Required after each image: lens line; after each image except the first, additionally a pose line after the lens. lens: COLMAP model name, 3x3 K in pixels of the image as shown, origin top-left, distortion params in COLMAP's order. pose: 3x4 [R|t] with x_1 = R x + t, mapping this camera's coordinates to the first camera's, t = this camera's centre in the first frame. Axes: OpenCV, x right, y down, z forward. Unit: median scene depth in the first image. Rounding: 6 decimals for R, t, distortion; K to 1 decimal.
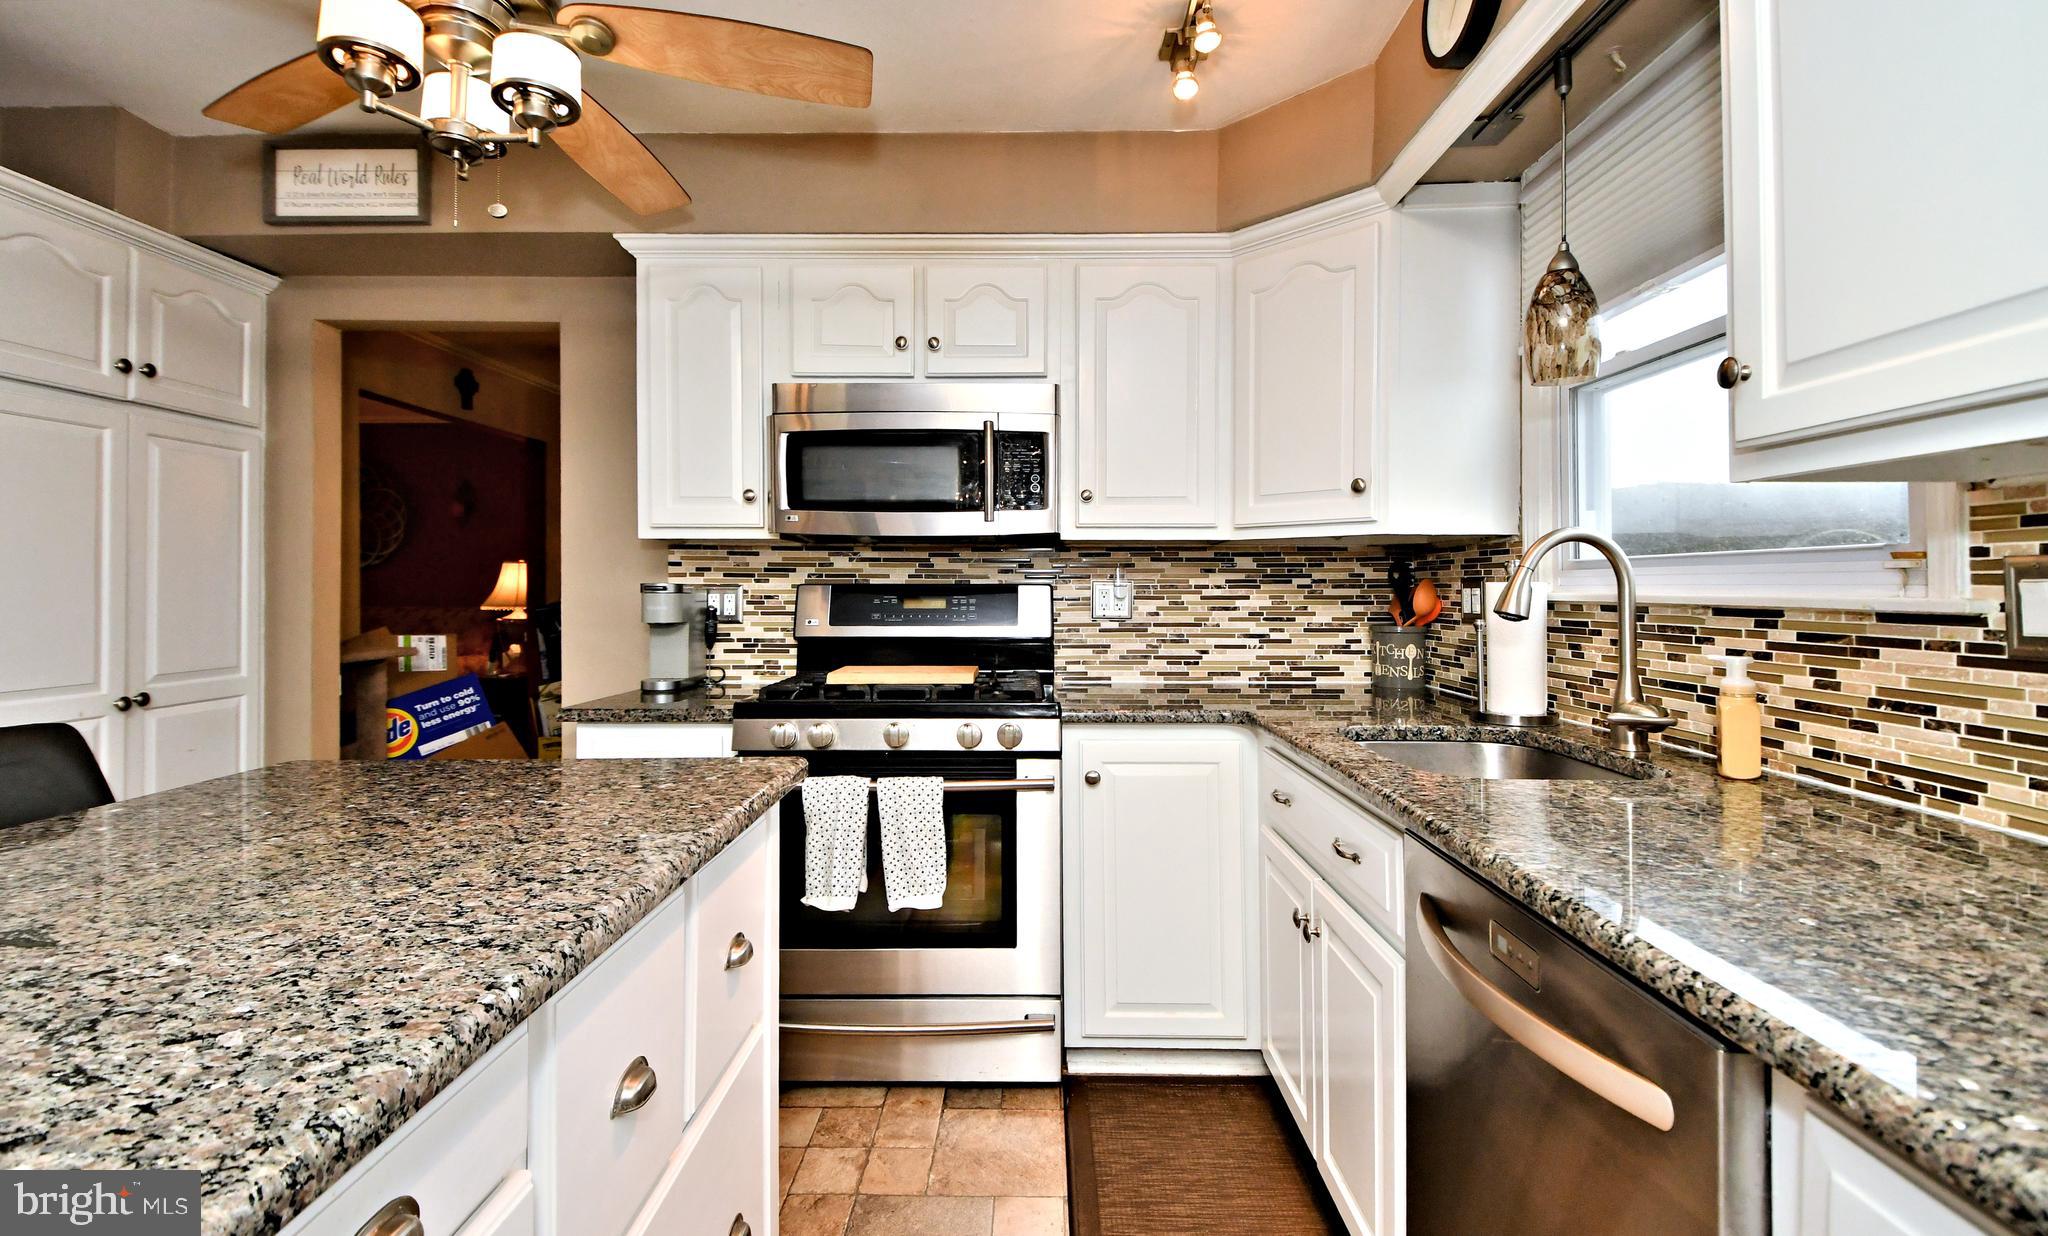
lens RADIAL K [[871.6, 0, 1025.5], [0, 871.6, 592.2], [0, 0, 1]] dist [0.046681, -0.030271]
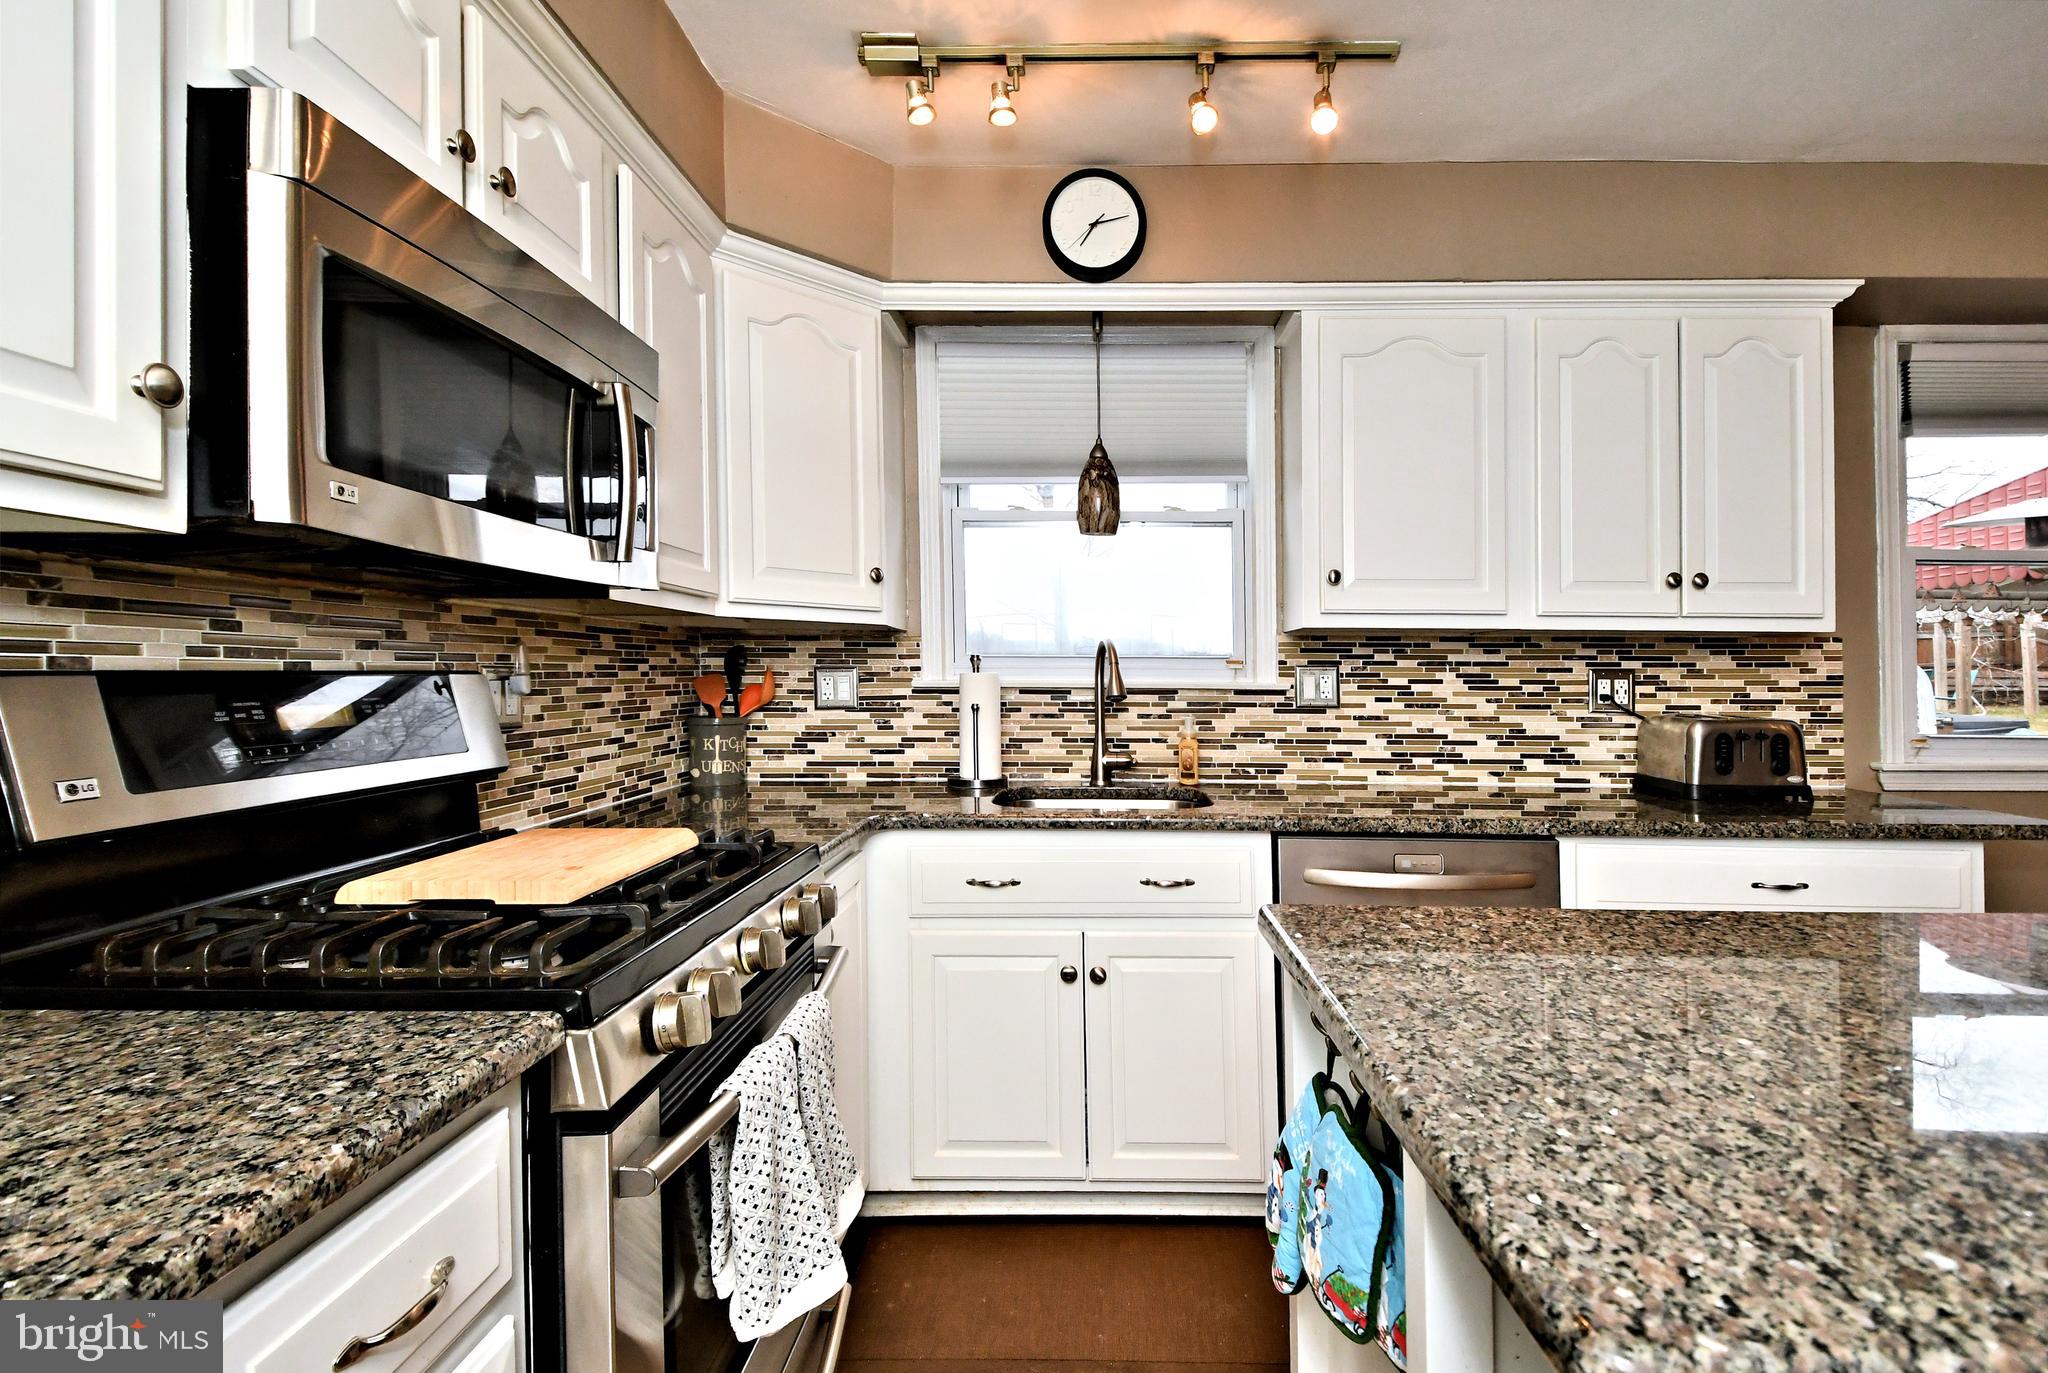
lens RADIAL K [[1049.8, 0, 1024.0], [0, 1049.8, 686.5], [0, 0, 1]] dist [0.000936, -0.000725]
pose [[-0.001882, -0.017509, 0.999845, -0.689008], [-0.000943, 0.999846, 0.017508, -0.013074], [-0.999998, -0.000910, -0.001898, 0.711852]]
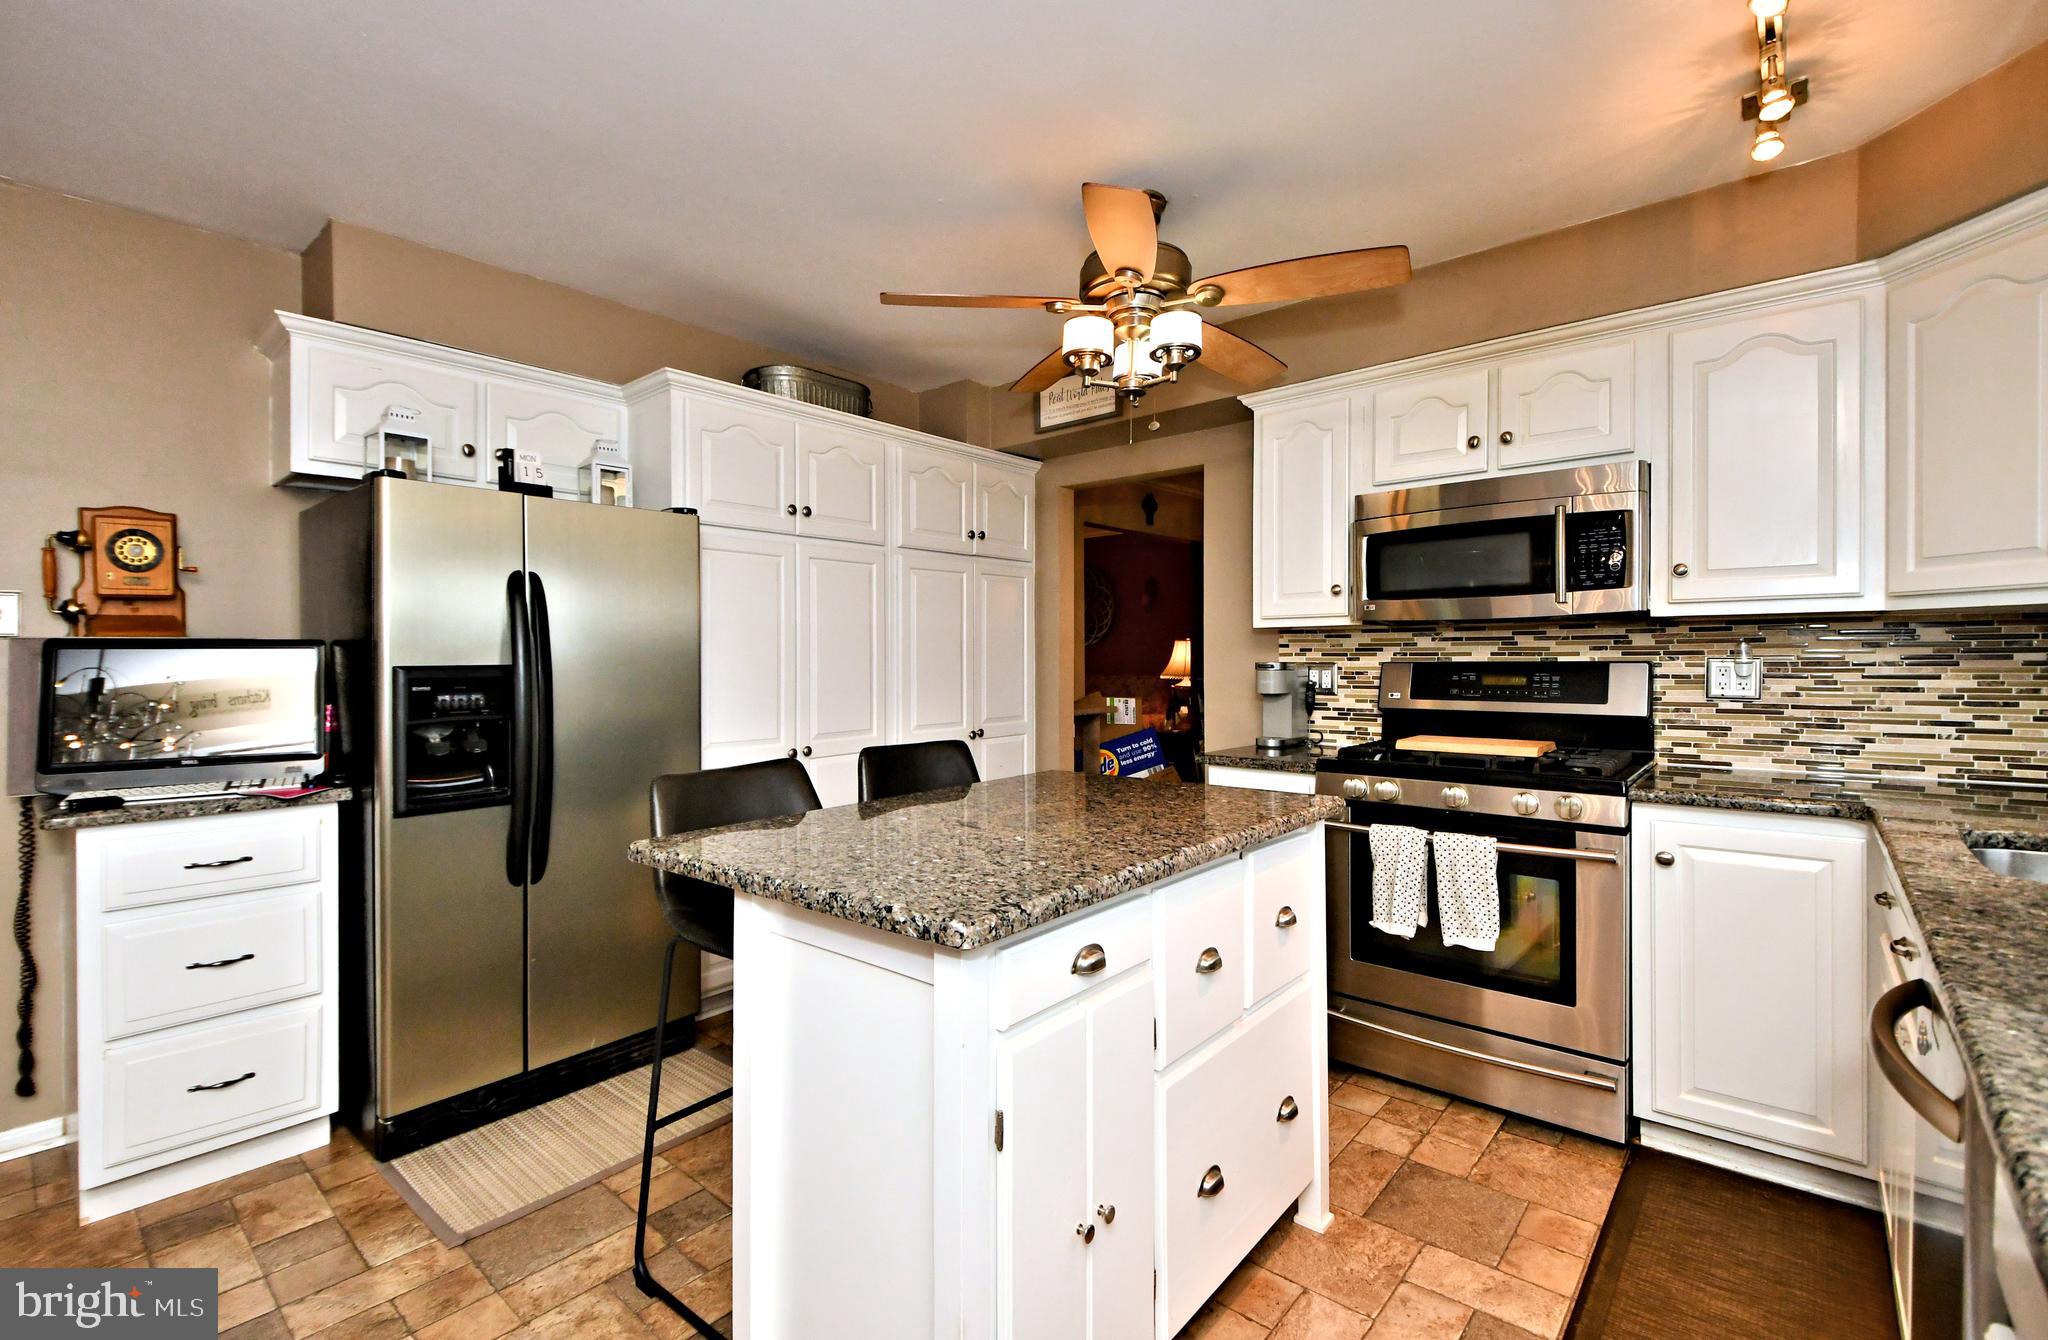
lens RADIAL K [[868.6, 0, 1024.0], [0, 868.6, 670.0], [0, 0, 1]] dist [0.000608, -0.009306]
pose [[0.755203, 0.002619, -0.655486, 0.146468], [0.004836, 0.999943, 0.009566, -0.013435], [0.655473, -0.010395, 0.755147, -0.191822]]
